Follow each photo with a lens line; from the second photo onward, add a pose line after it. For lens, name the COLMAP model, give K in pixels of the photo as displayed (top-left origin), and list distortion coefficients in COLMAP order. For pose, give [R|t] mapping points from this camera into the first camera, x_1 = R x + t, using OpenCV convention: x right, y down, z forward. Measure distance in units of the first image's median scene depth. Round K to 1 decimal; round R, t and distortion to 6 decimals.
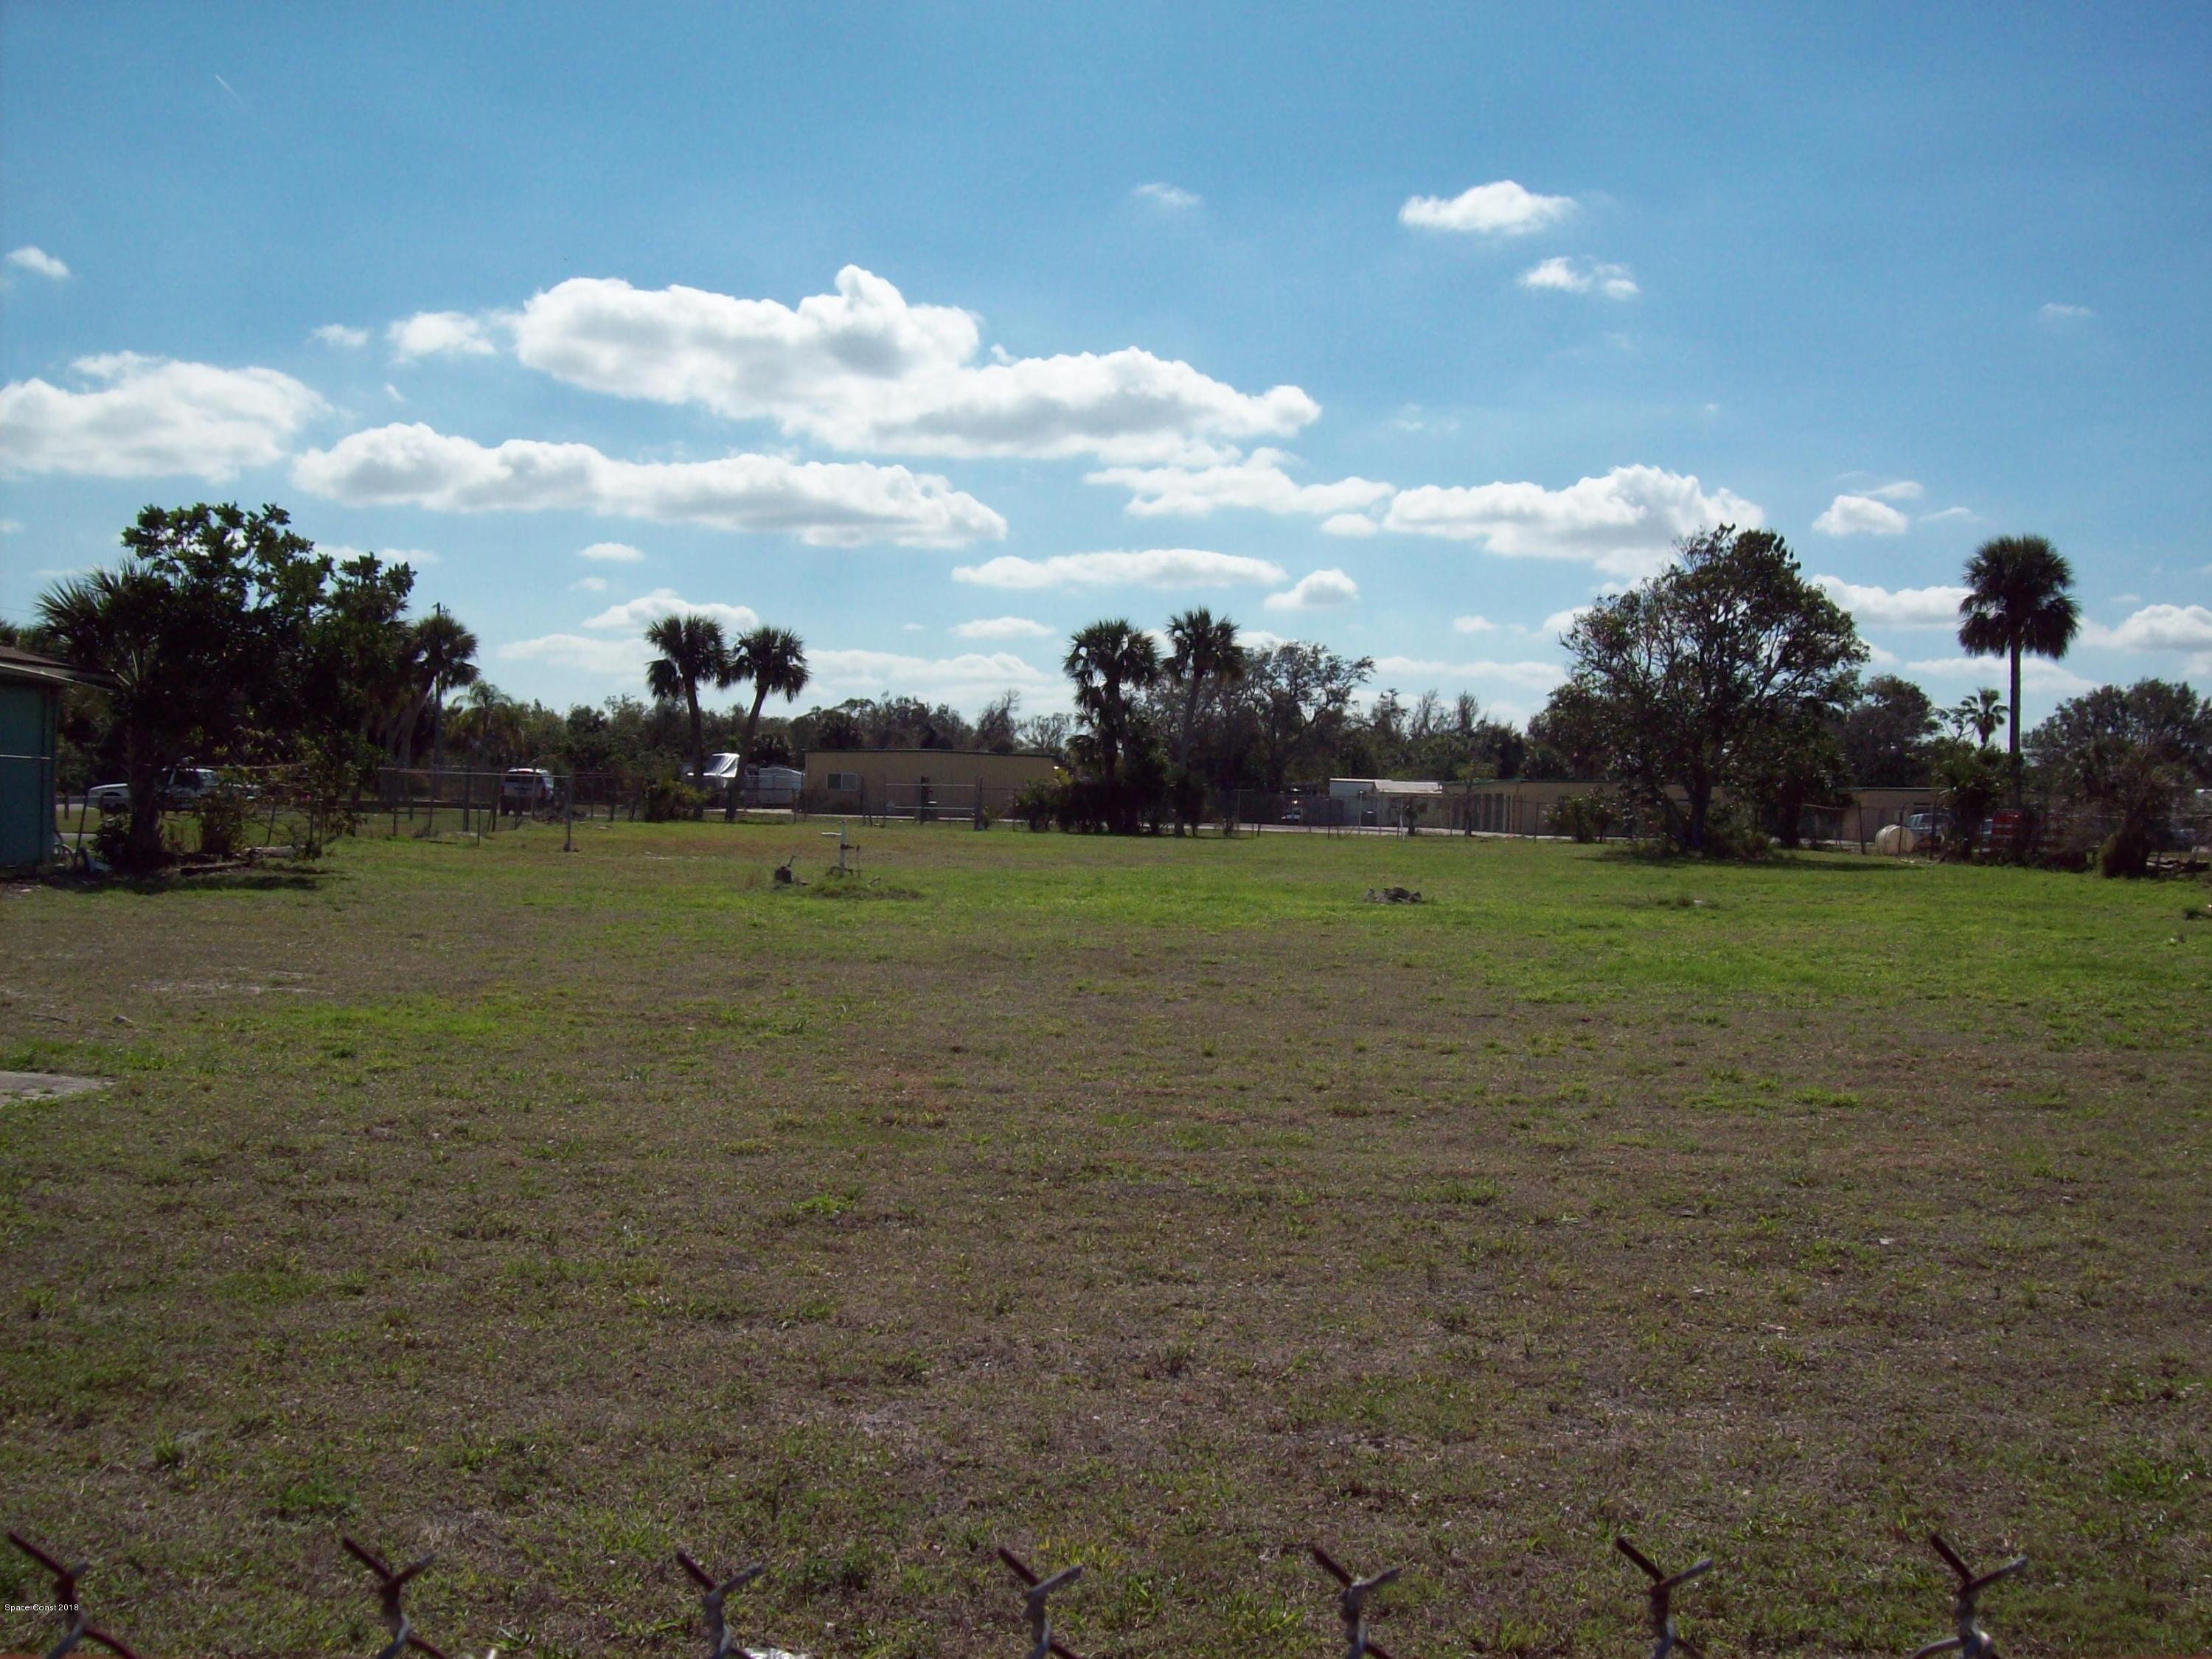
lens RADIAL K [[2383.7, 0, 1110.8], [0, 2383.7, 828.7], [0, 0, 1]] dist [-0.157884, 0.000000]
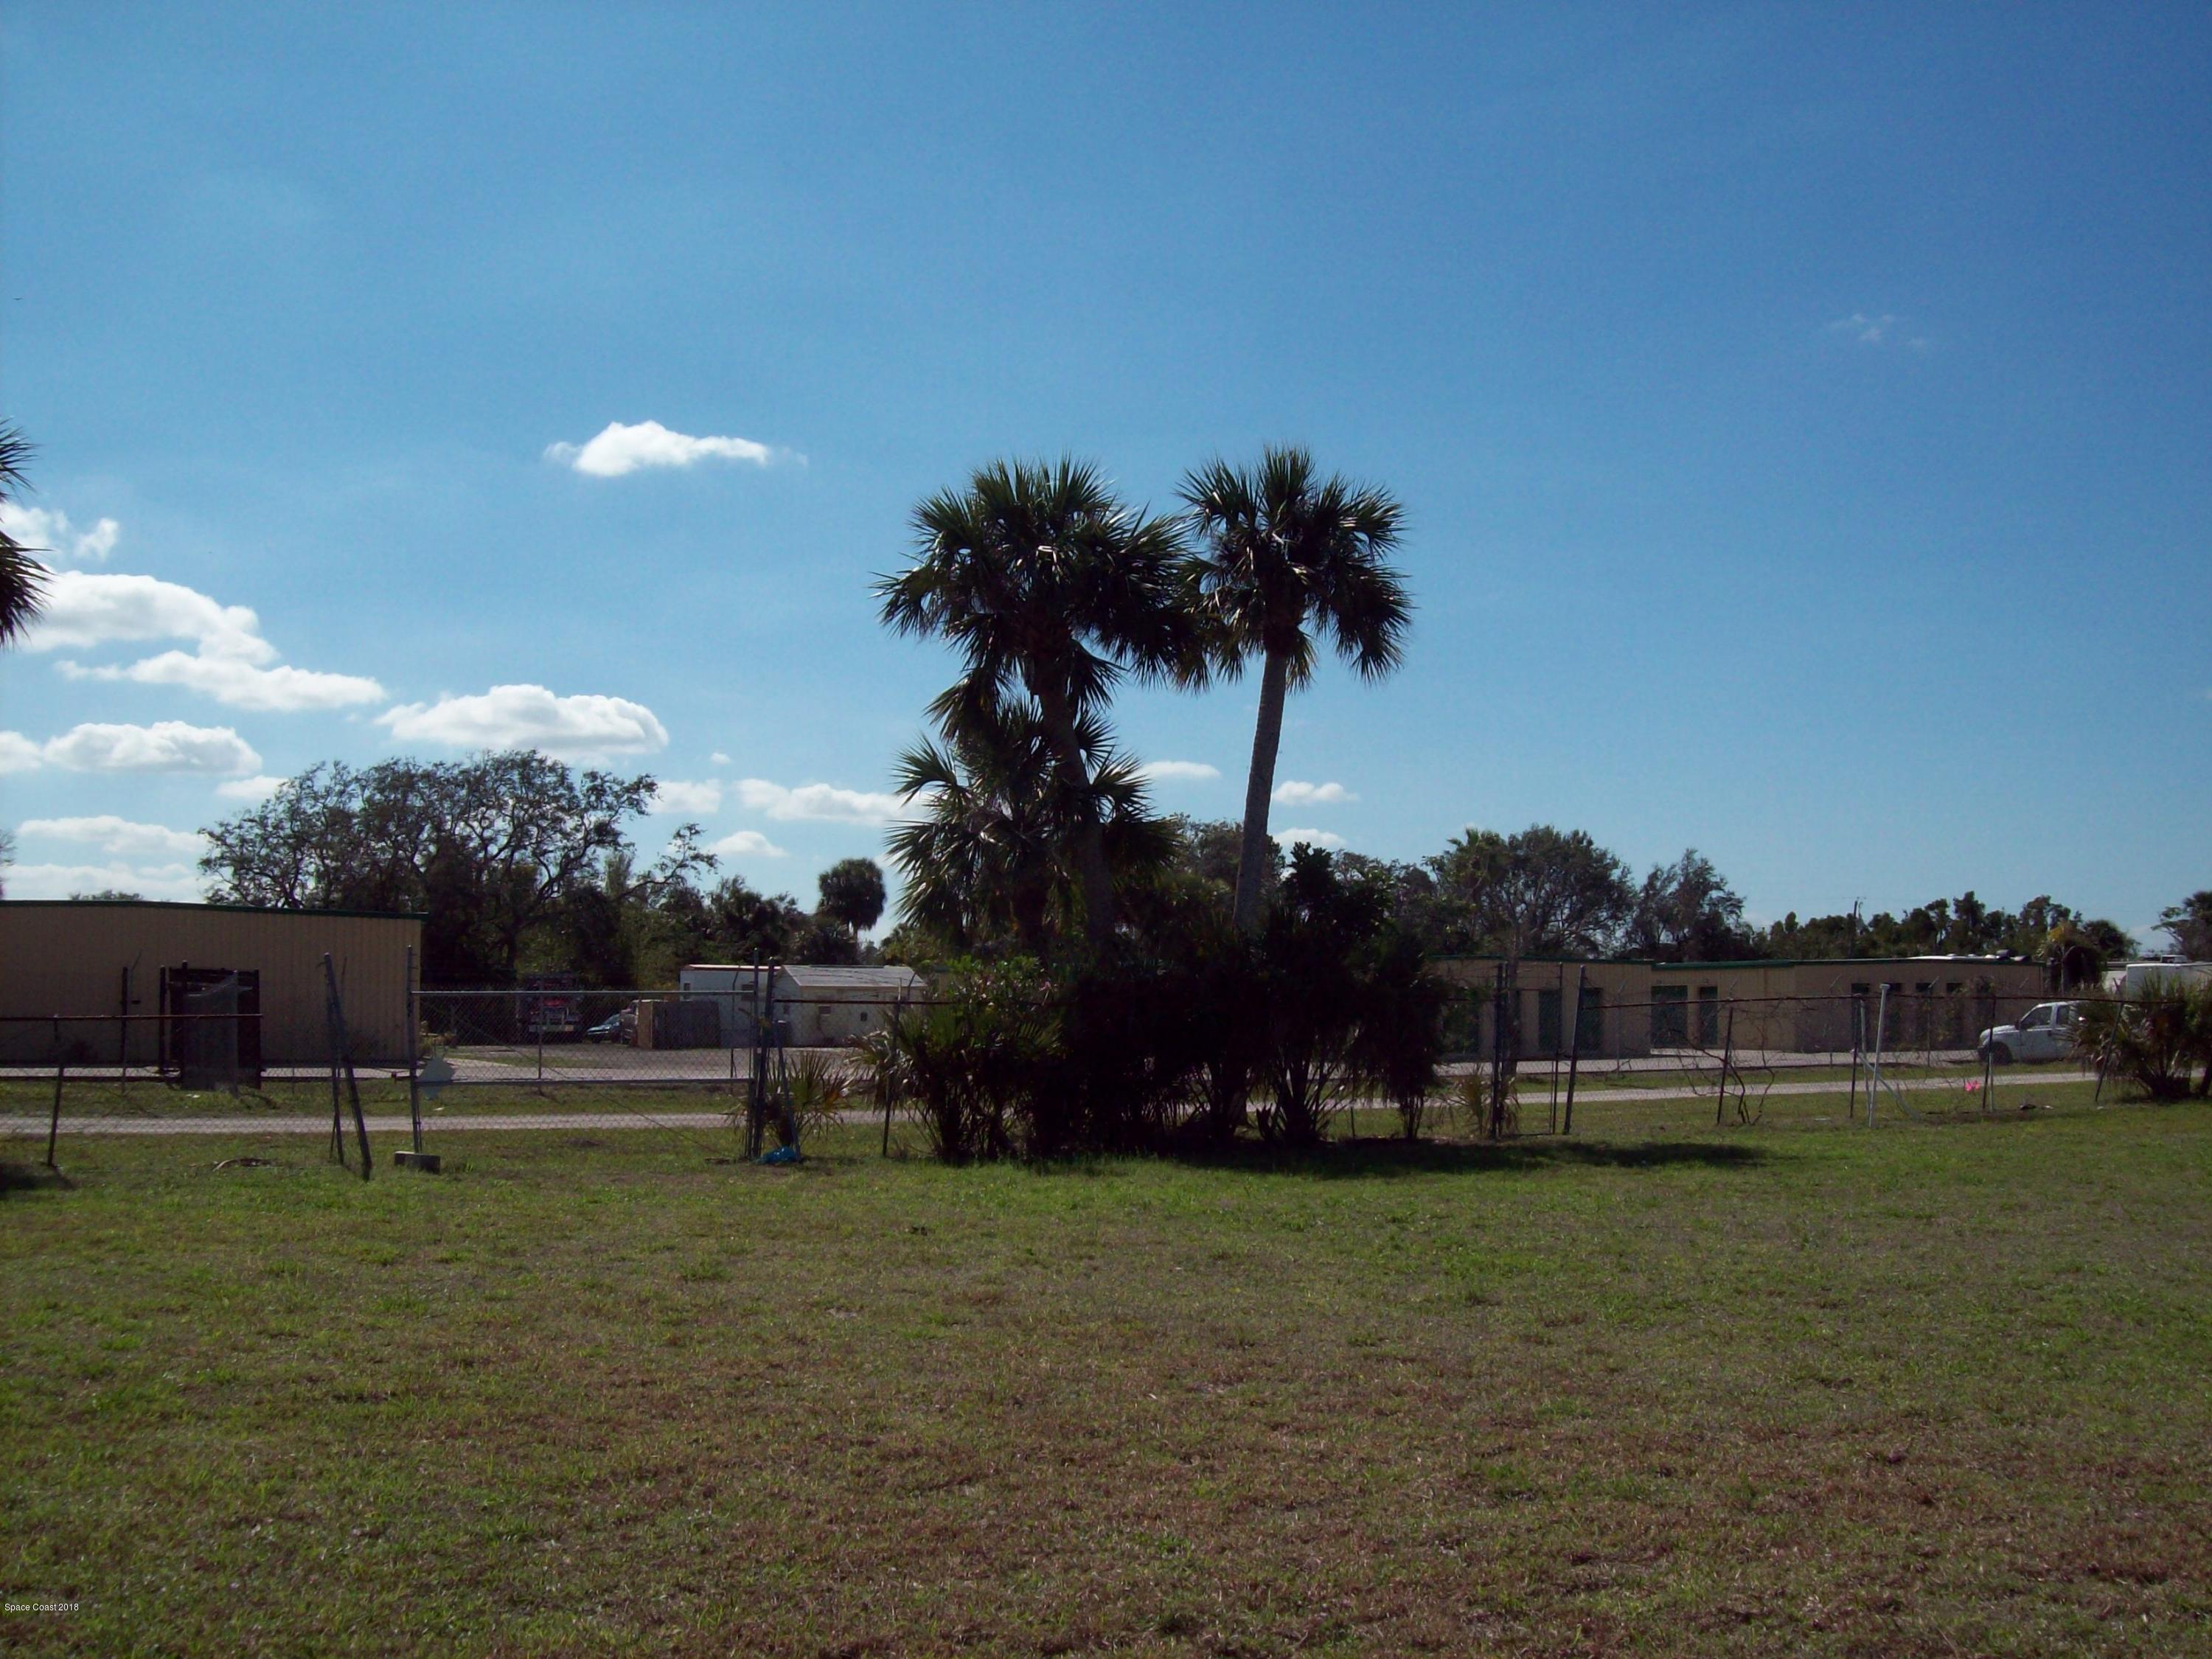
lens RADIAL K [[2383.7, 0, 1098.6], [0, 2383.7, 835.8], [0, 0, 1]] dist [-0.157884, 0.000000]
pose [[0.890825, 0.009552, 0.454247, -0.142563], [0.024919, 0.997247, -0.069840, -0.016475], [-0.453663, 0.073535, 0.888134, 0.746188]]
